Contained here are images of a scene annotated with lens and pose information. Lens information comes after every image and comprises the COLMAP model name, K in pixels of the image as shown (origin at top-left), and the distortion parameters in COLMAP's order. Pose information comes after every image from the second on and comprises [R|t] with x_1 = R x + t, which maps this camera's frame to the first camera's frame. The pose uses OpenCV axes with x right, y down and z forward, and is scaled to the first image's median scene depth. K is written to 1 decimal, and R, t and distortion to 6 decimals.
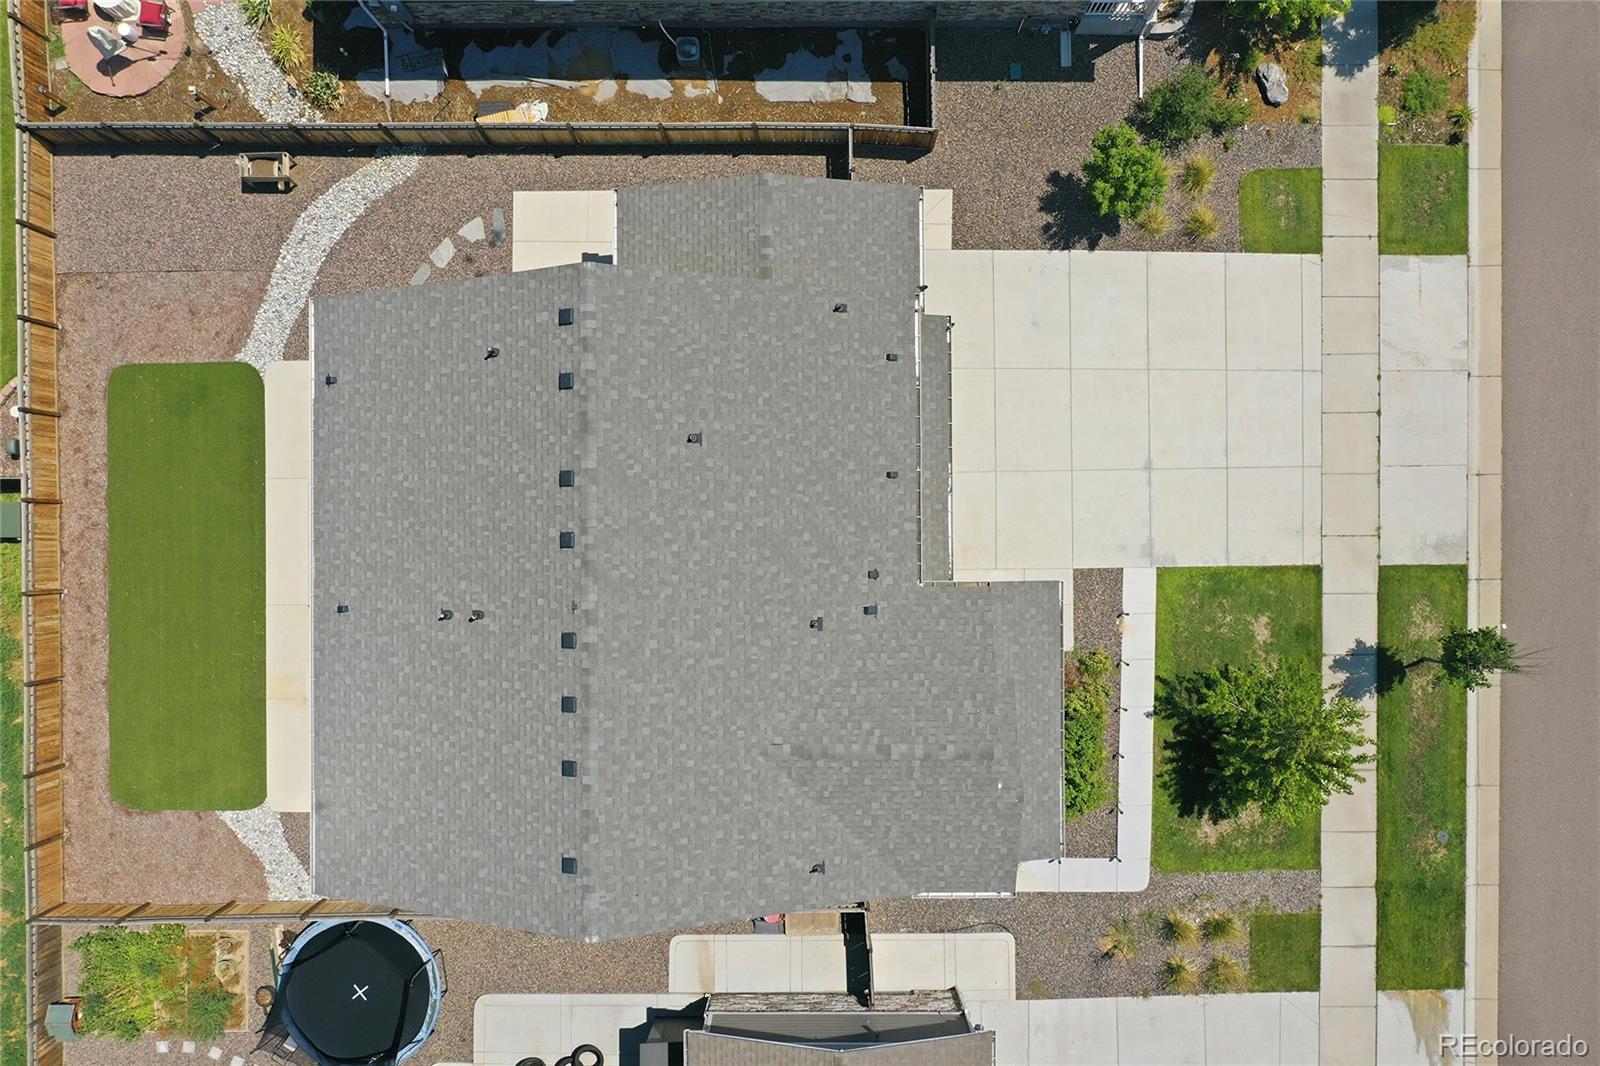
lens RADIAL K [[1208.5, 0, 800.0], [0, 1208.5, 533.0], [0, 0, 1]] dist [-0.004750, -0.001903]
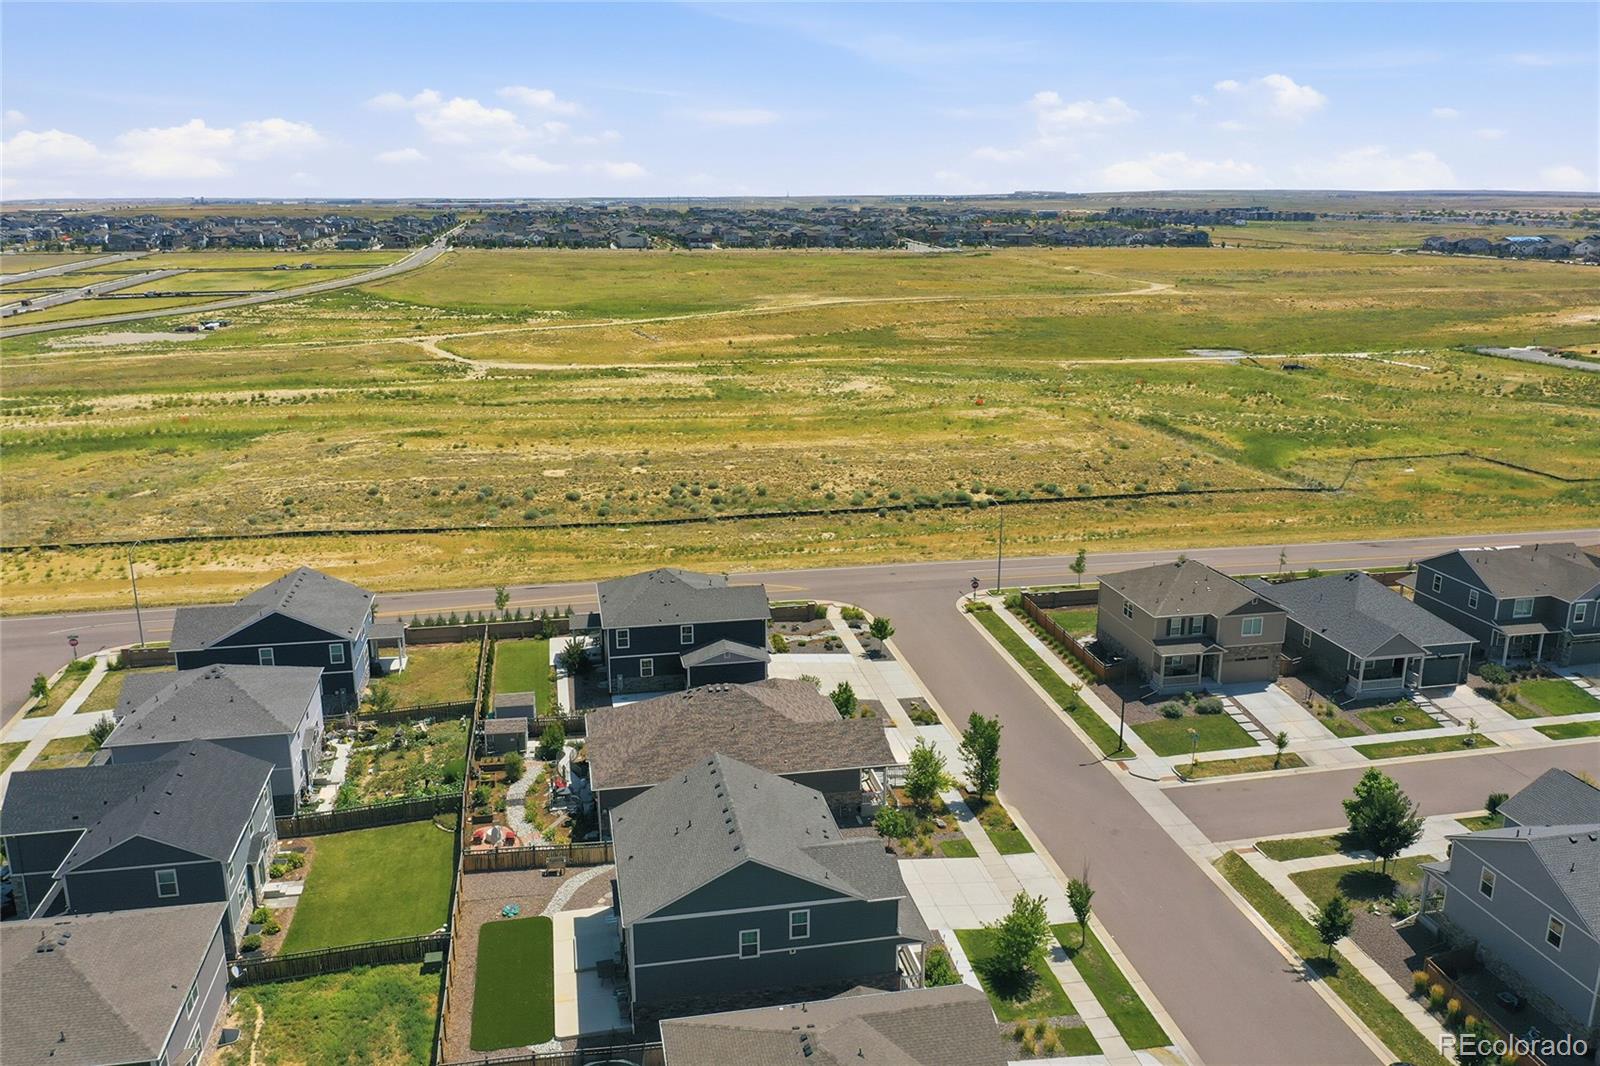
lens RADIAL K [[1208.5, 0, 800.0], [0, 1208.5, 533.0], [0, 0, 1]] dist [-0.004750, -0.001903]
pose [[0.981270, -0.040123, 0.188411, -0.378480], [0.192156, 0.272894, -0.942658, 1.884246], [-0.013594, 0.961207, 0.275493, -0.331251]]
